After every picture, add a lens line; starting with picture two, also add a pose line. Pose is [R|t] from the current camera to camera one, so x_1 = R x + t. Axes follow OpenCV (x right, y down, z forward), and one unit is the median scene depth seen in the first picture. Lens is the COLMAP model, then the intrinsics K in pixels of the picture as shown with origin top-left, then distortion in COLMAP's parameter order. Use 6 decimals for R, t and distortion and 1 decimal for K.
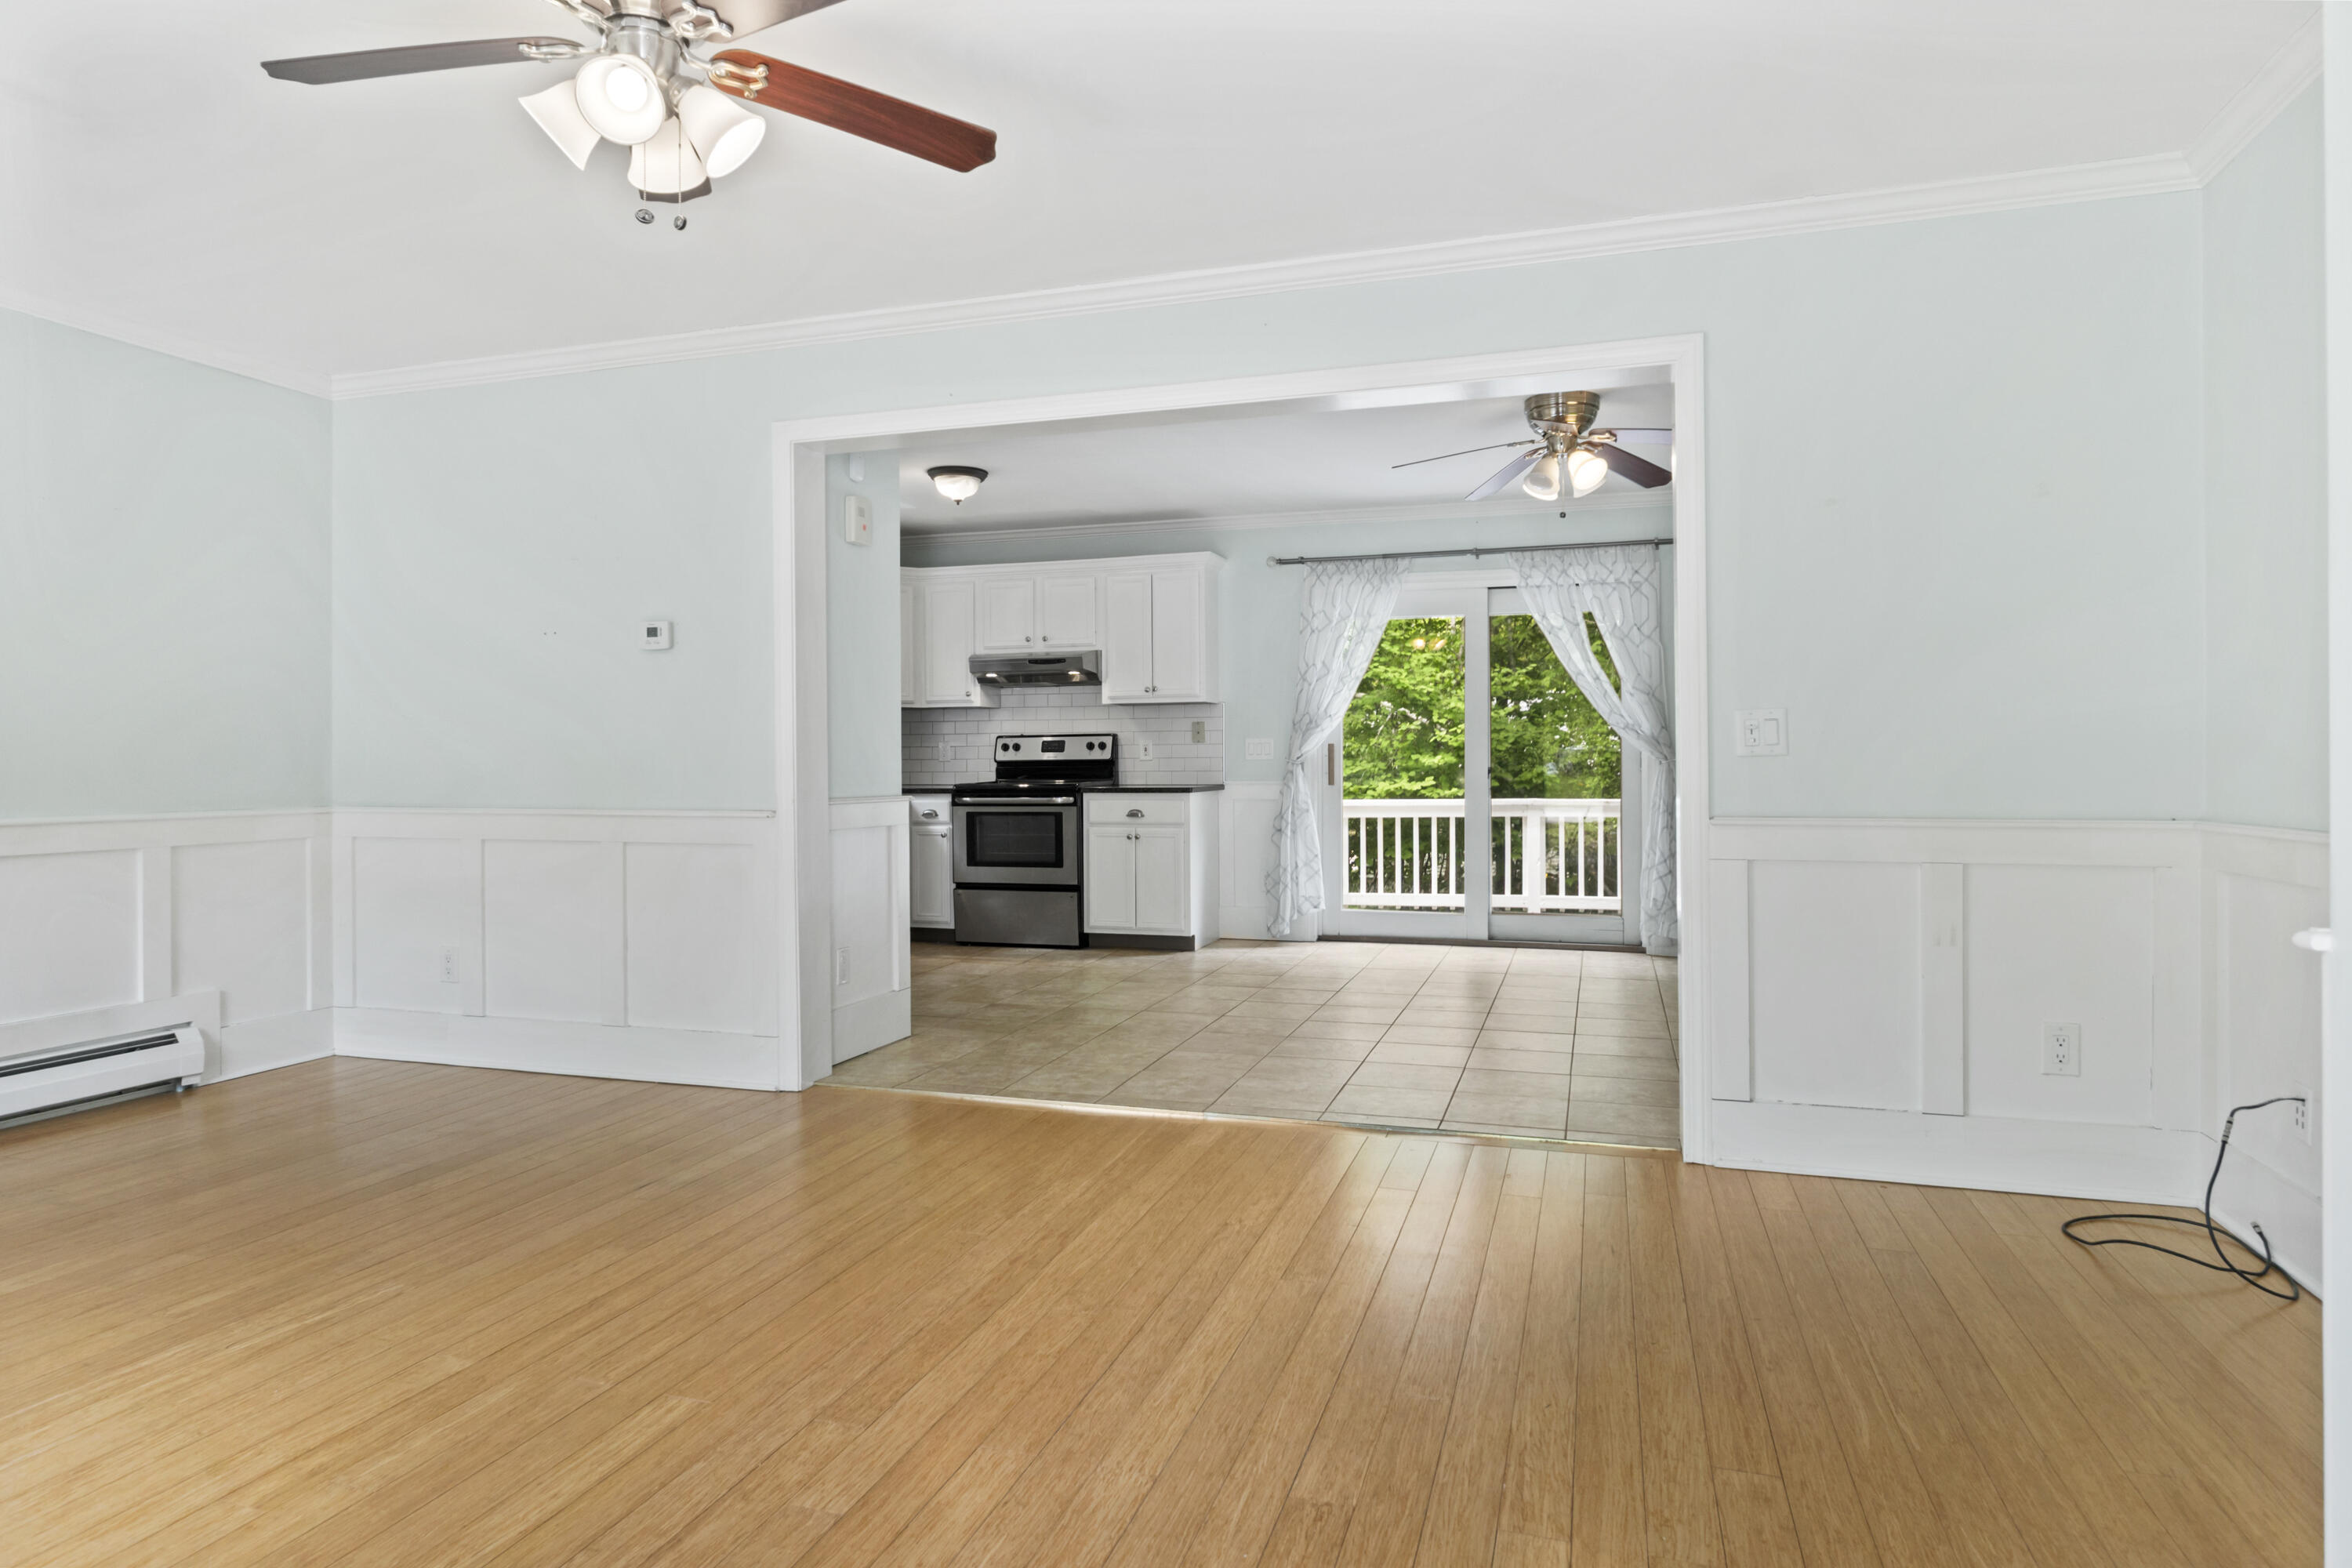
lens RADIAL K [[1438.8, 0, 1179.6], [0, 1438.8, 767.4], [0, 0, 1]] dist [-0.002600, 0.000499]
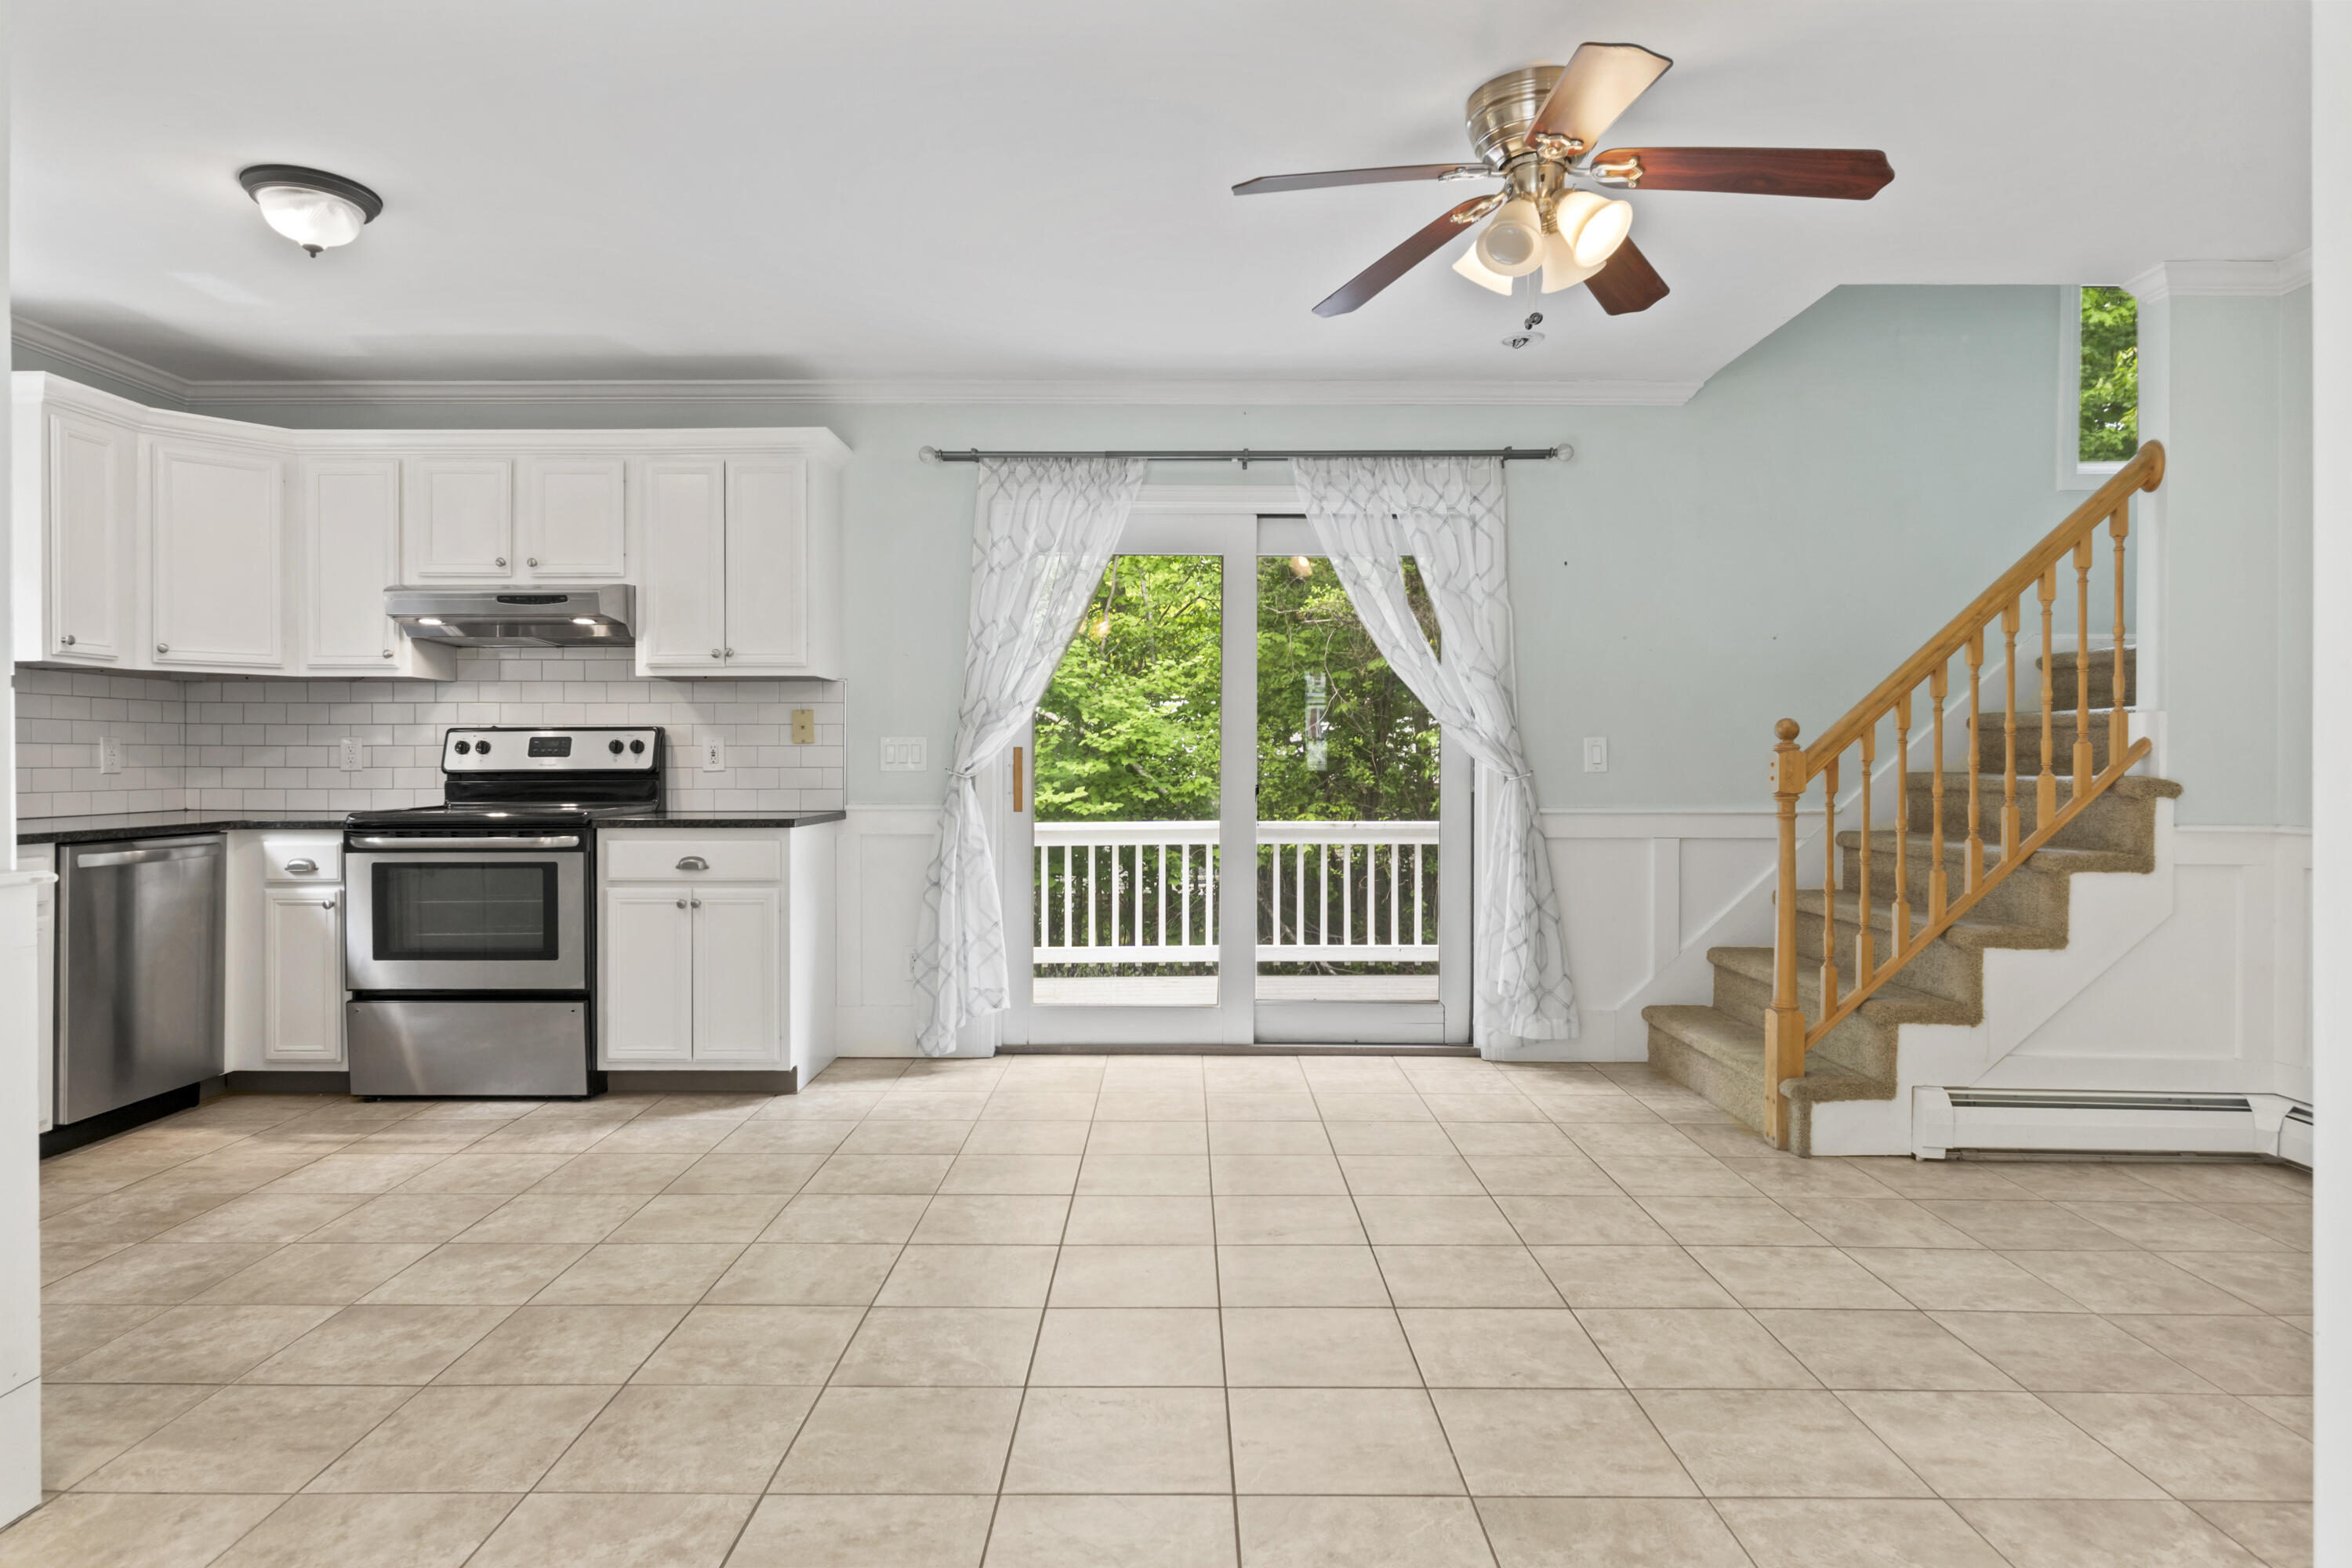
lens RADIAL K [[1385.3, 0, 1177.1], [0, 1385.3, 768.7], [0, 0, 1]] dist [0.005384, -0.007057]
pose [[0.957785, 0.005423, 0.287434, -0.004375], [-0.004916, 0.999985, -0.002485, -0.005701], [-0.287443, 0.000967, 0.957797, 0.393166]]
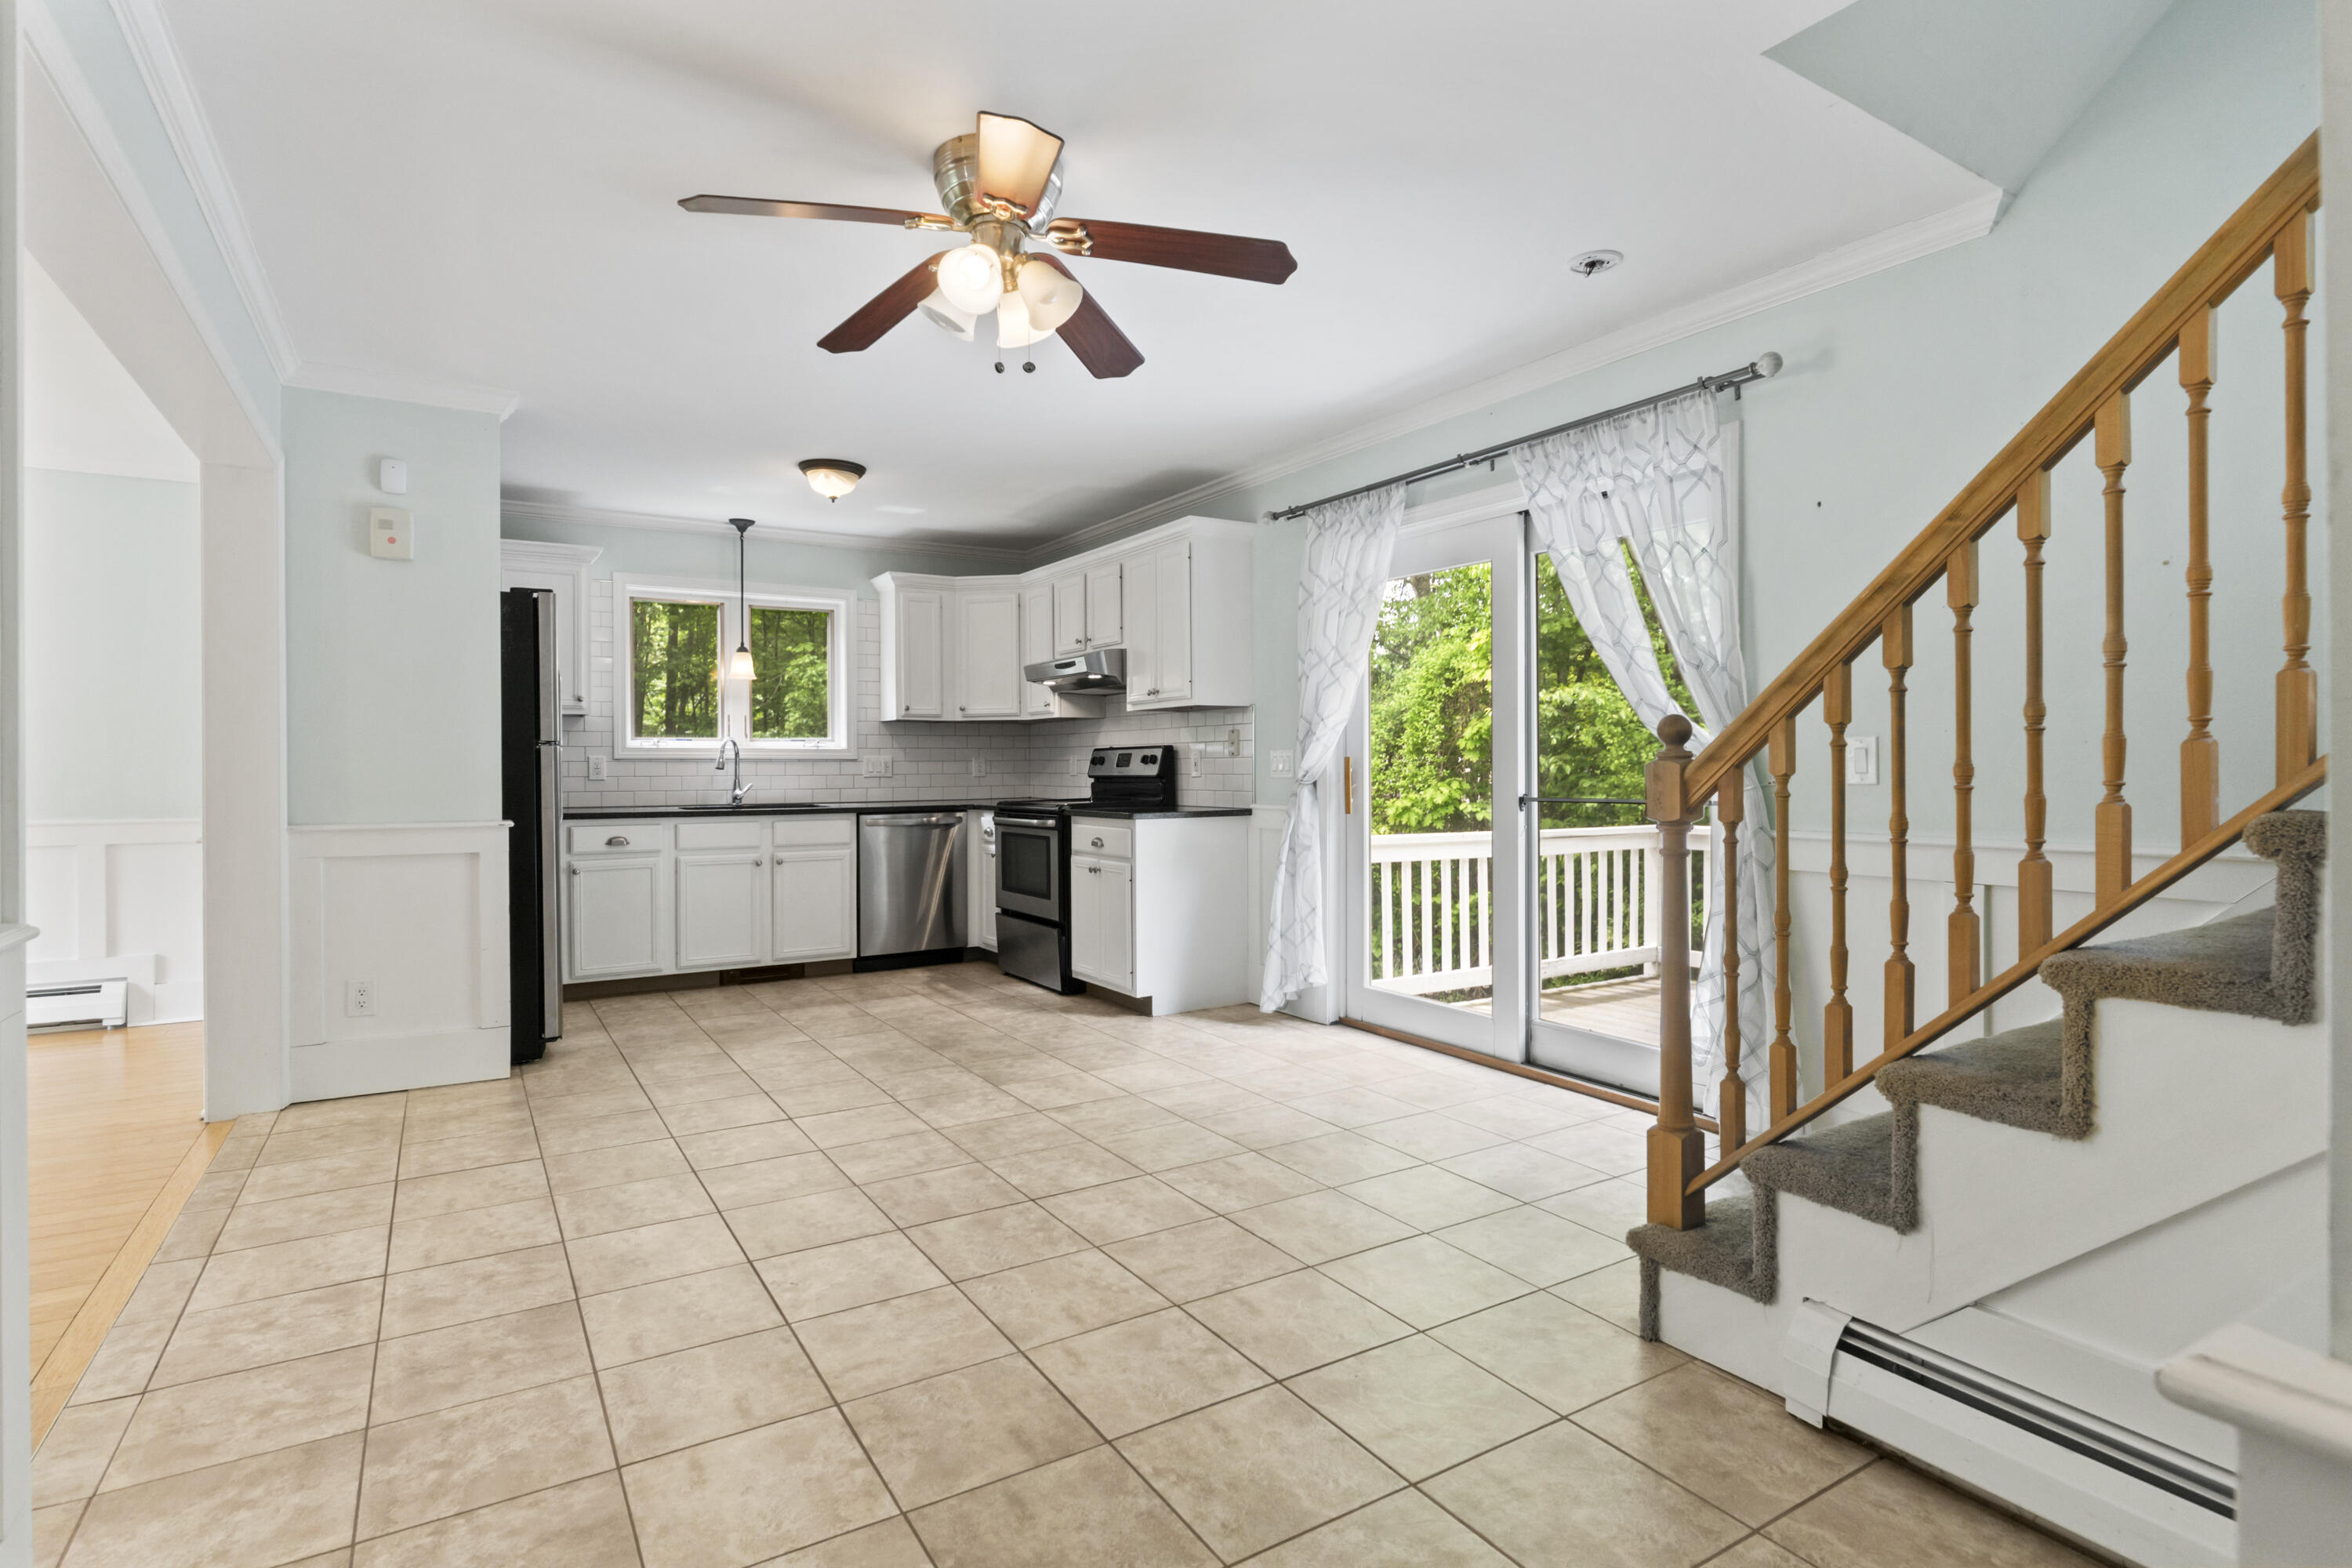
lens RADIAL K [[1202.7, 0, 1187.9], [0, 1202.7, 769.1], [0, 0, 1]] dist [-0.015300, -0.000340]
pose [[0.740951, 0.004529, -0.671544, 0.458550], [-0.001712, 0.999987, 0.004856, -0.013337], [0.671557, -0.002448, 0.740949, 0.500380]]
